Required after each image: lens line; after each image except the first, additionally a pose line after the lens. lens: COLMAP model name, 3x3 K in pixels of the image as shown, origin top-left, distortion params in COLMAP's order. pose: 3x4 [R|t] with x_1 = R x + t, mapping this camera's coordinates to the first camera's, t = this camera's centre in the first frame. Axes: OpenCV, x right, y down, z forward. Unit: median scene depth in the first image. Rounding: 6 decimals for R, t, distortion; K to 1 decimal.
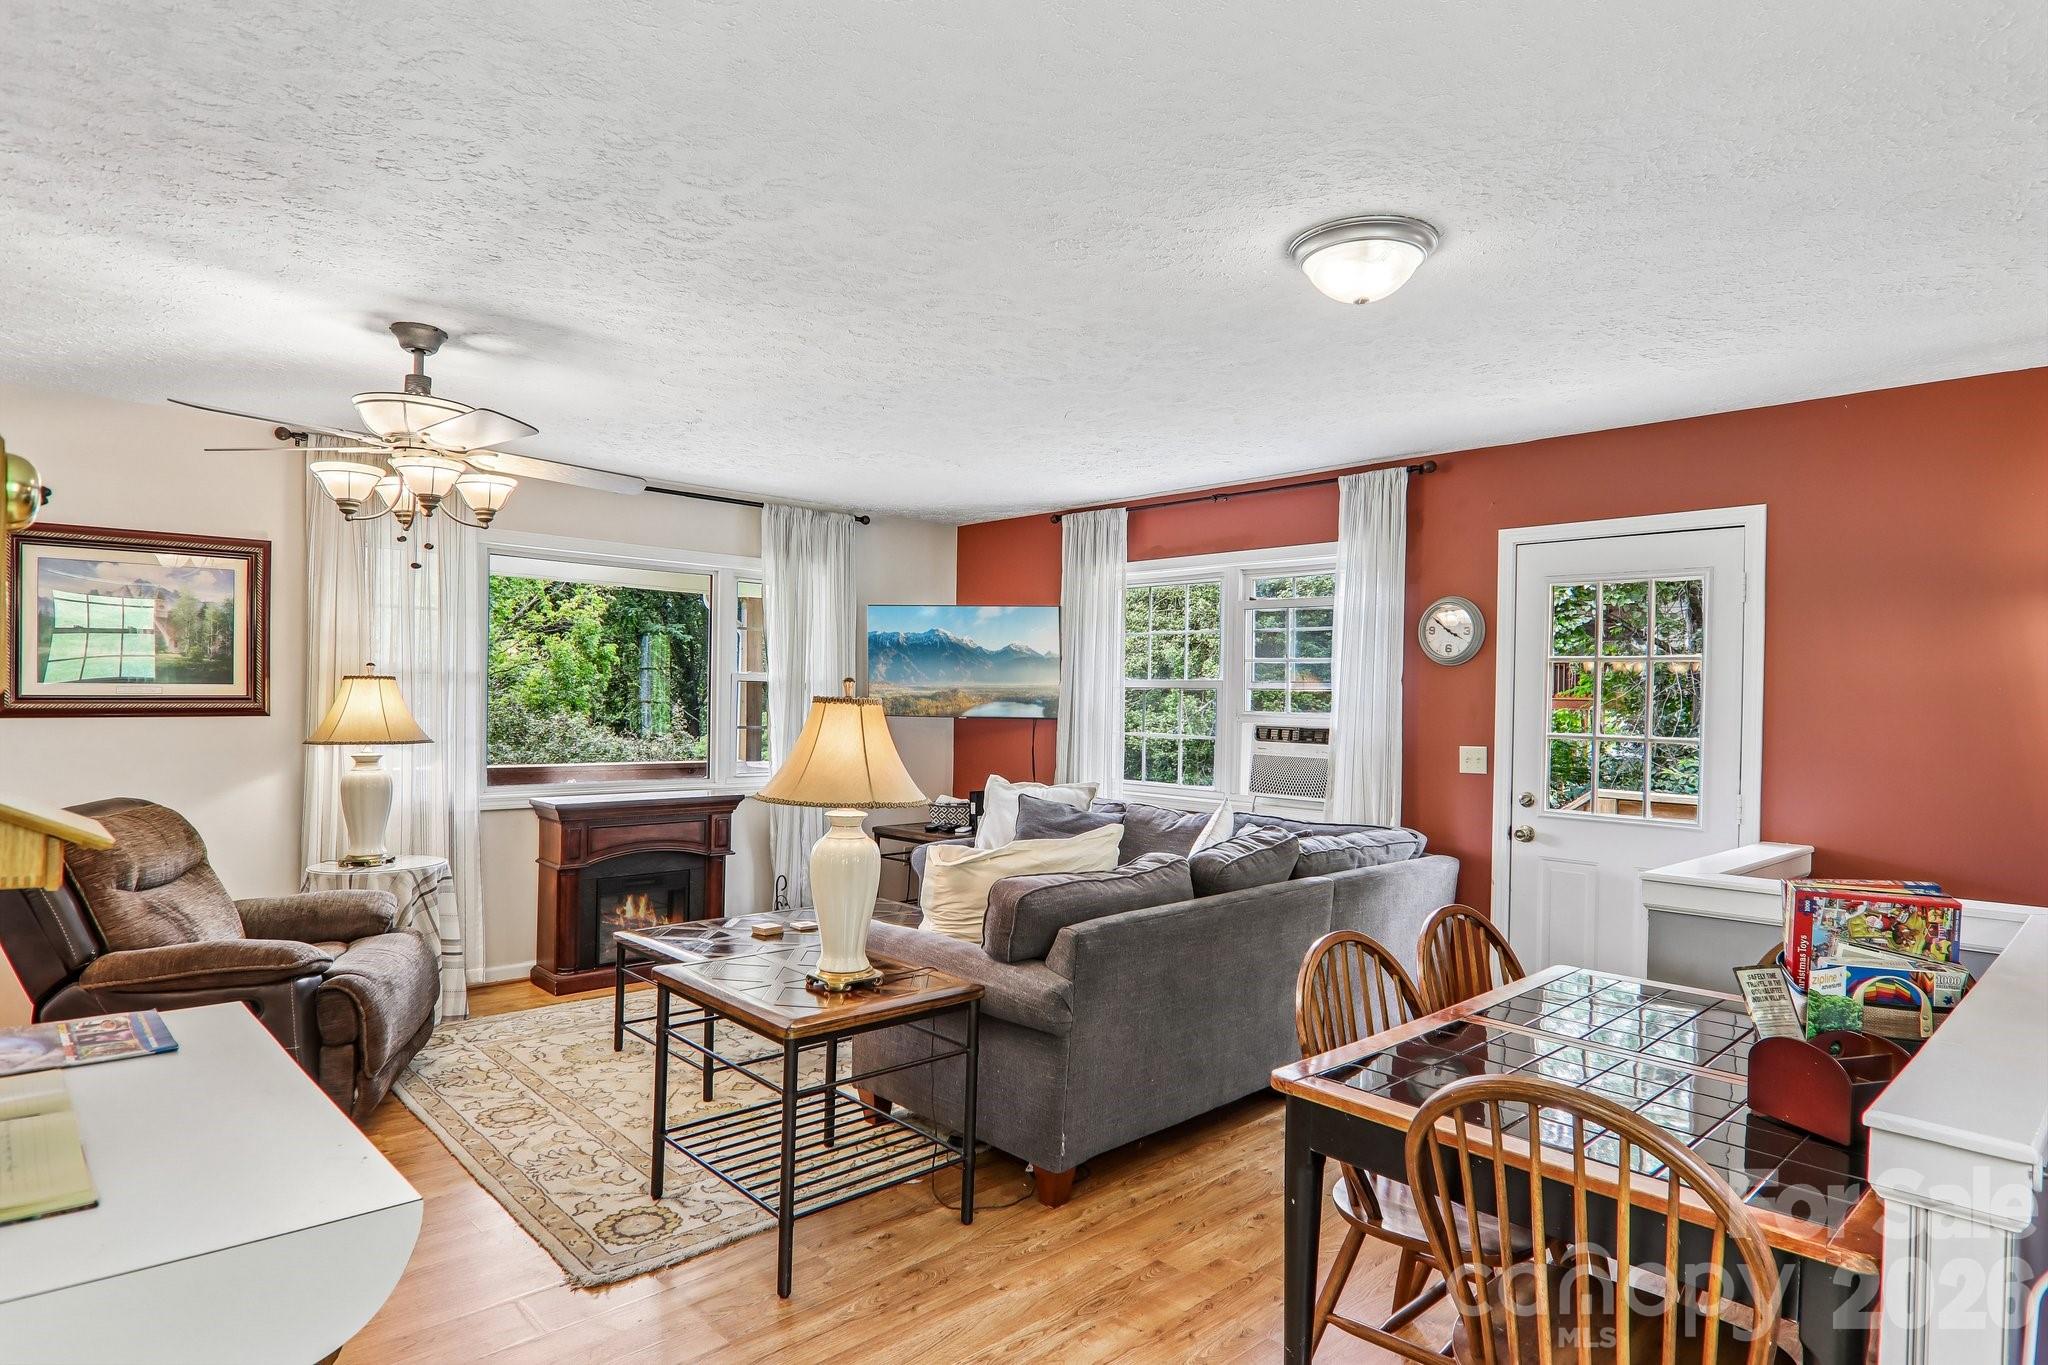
lens RADIAL K [[1150.5, 0, 1025.6], [0, 1150.5, 690.2], [0, 0, 1]] dist [0.024875, -0.017794]
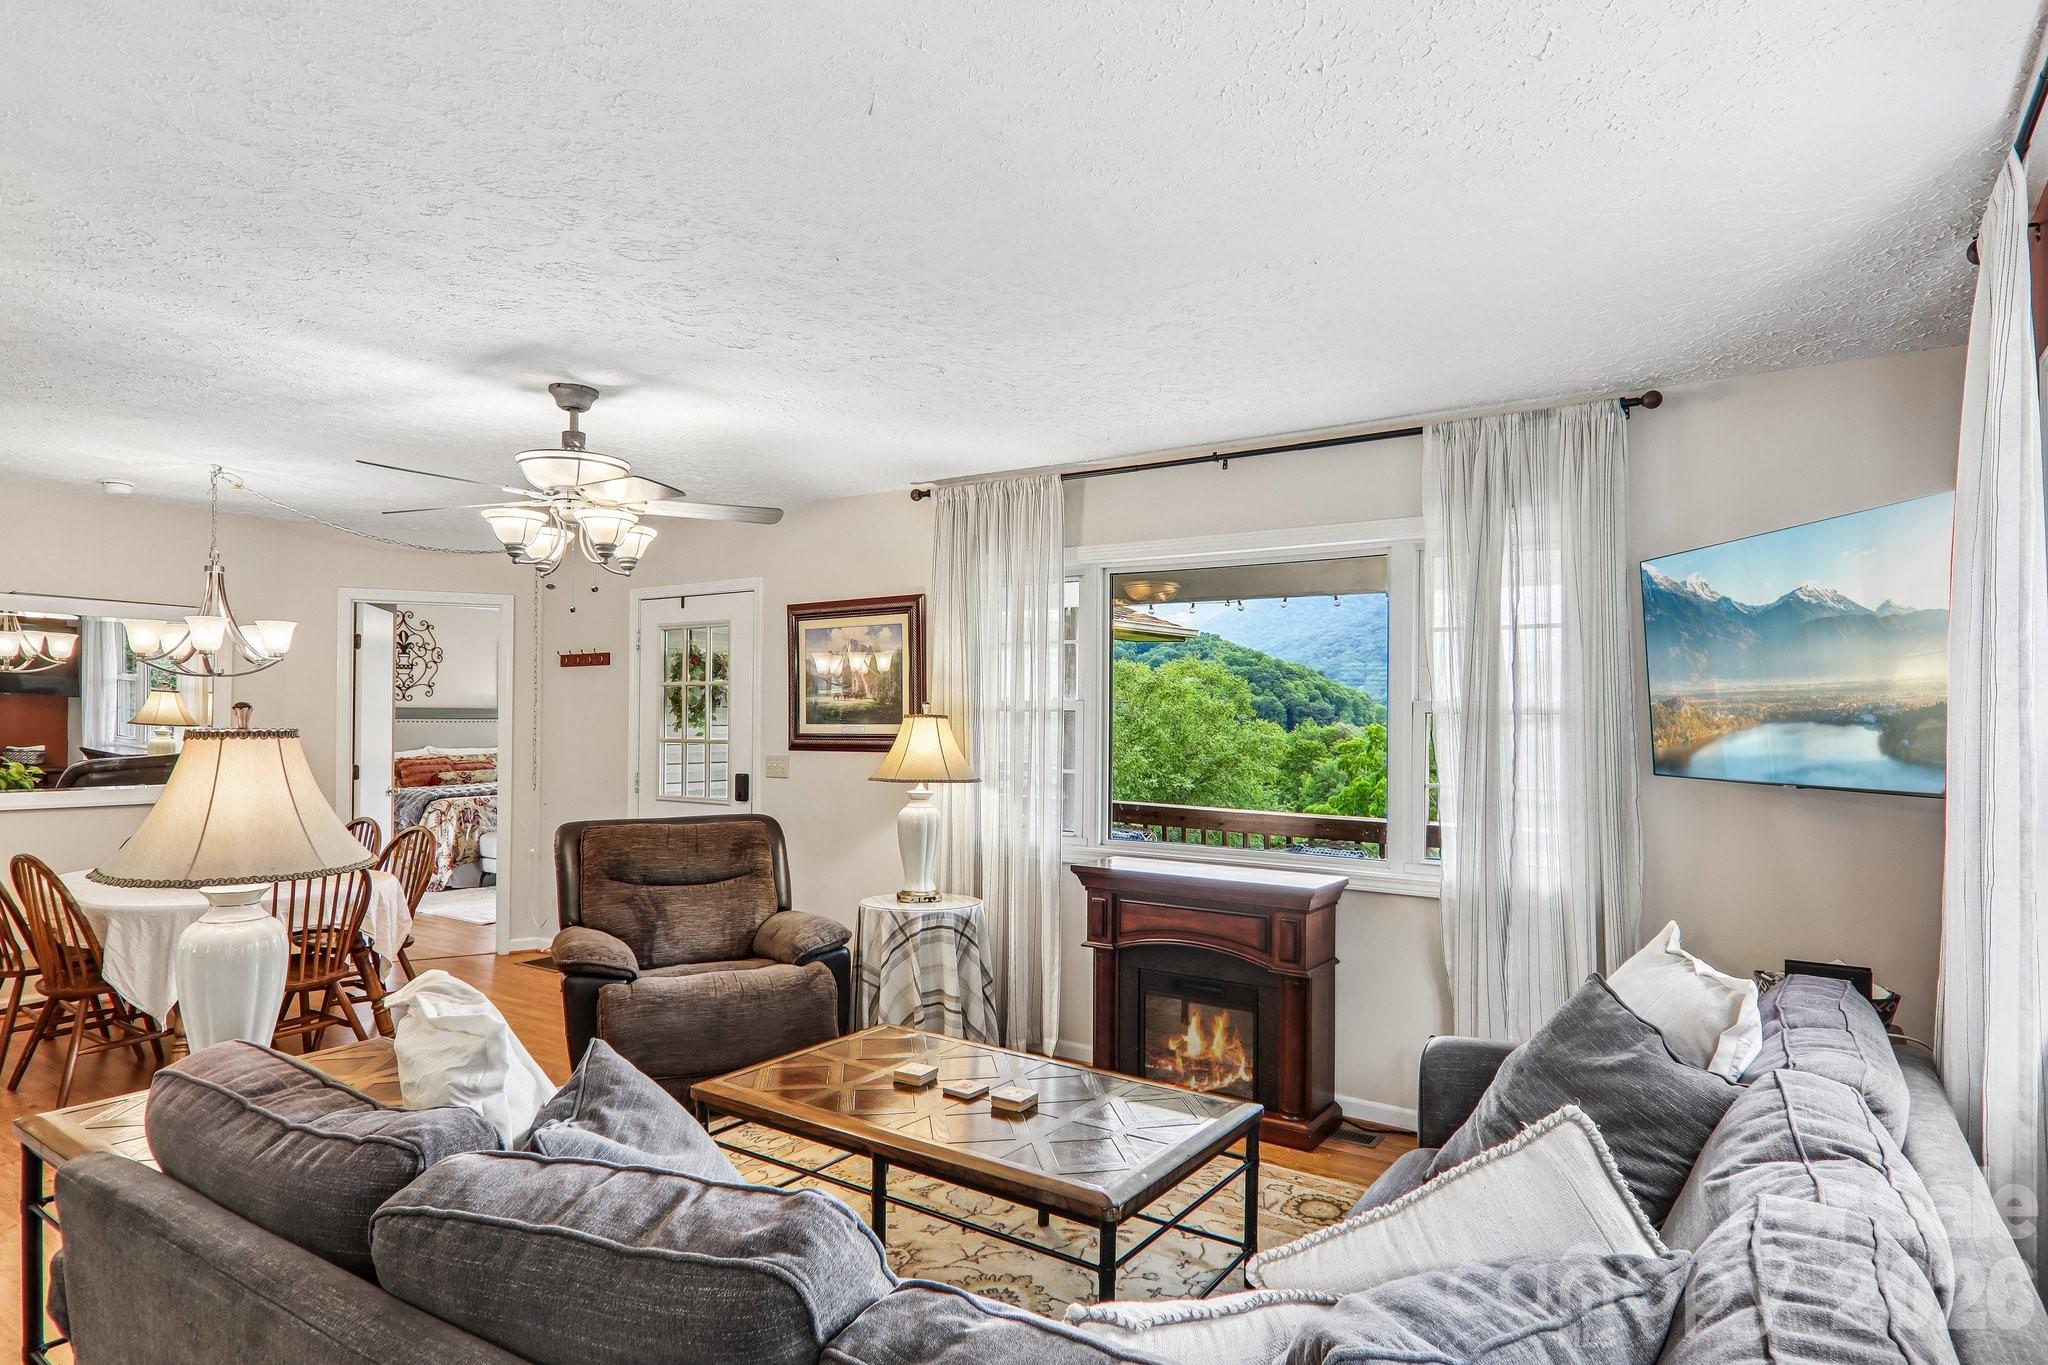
lens RADIAL K [[1150.5, 0, 1019.0], [0, 1150.5, 697.5], [0, 0, 1]] dist [0.024875, -0.017794]
pose [[0.216298, -0.033019, -0.975769, 0.414211], [0.000344, 0.999430, -0.033743, 0.006445], [0.976327, 0.006963, 0.216186, 0.813735]]
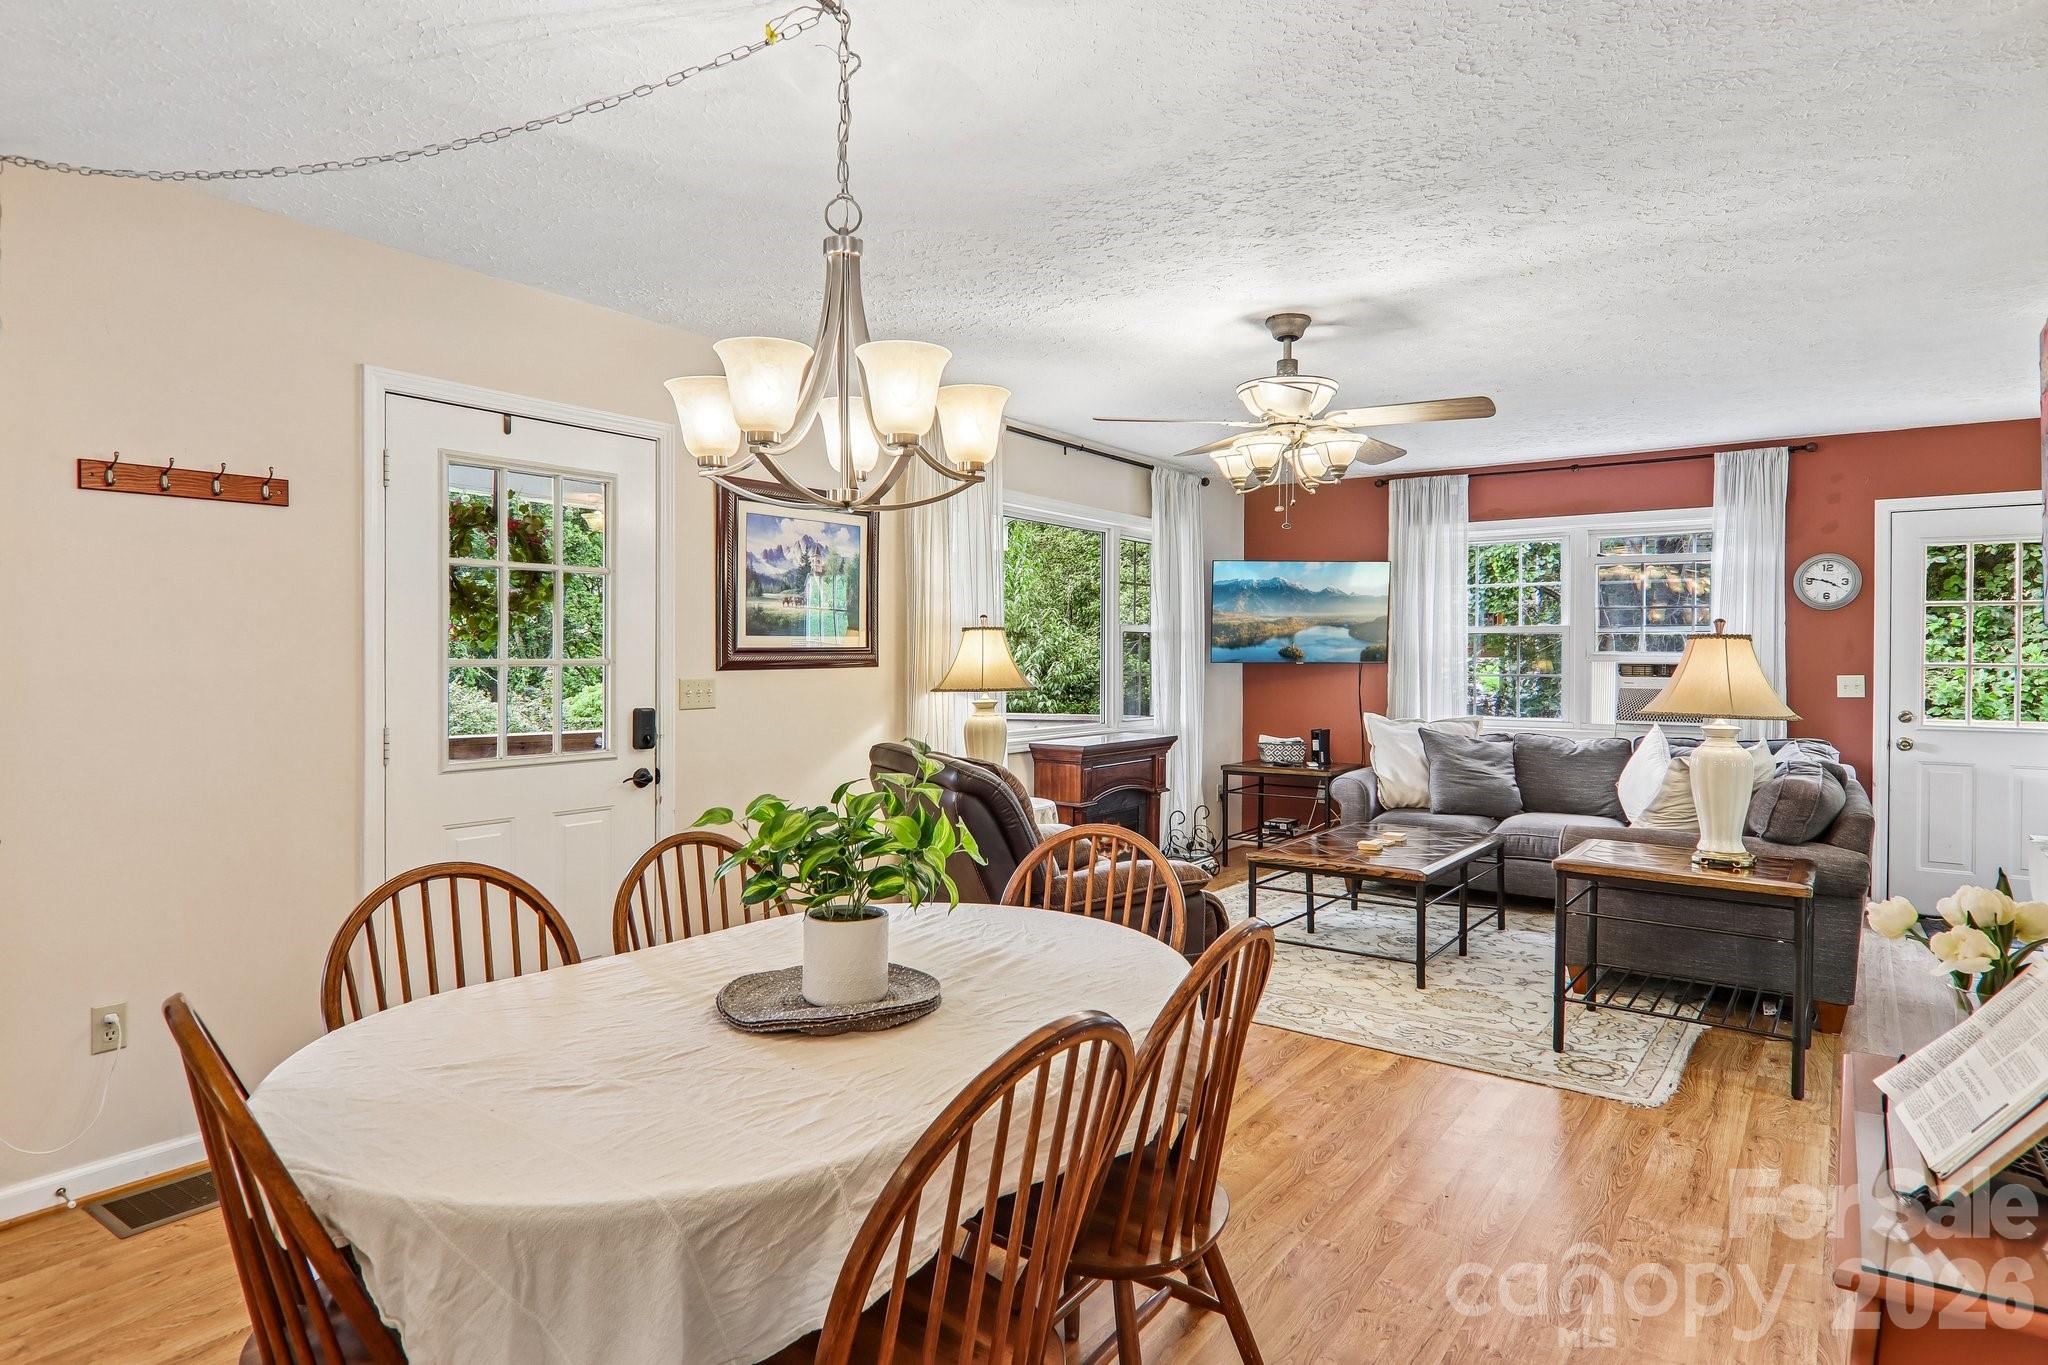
lens RADIAL K [[1150.5, 0, 1031.9], [0, 1150.5, 655.2], [0, 0, 1]] dist [0.024875, -0.017794]
pose [[0.980543, -0.014785, 0.195744, -0.687719], [0.013290, 0.999872, 0.008946, 0.004306], [-0.195852, -0.006171, 0.980614, -0.042689]]
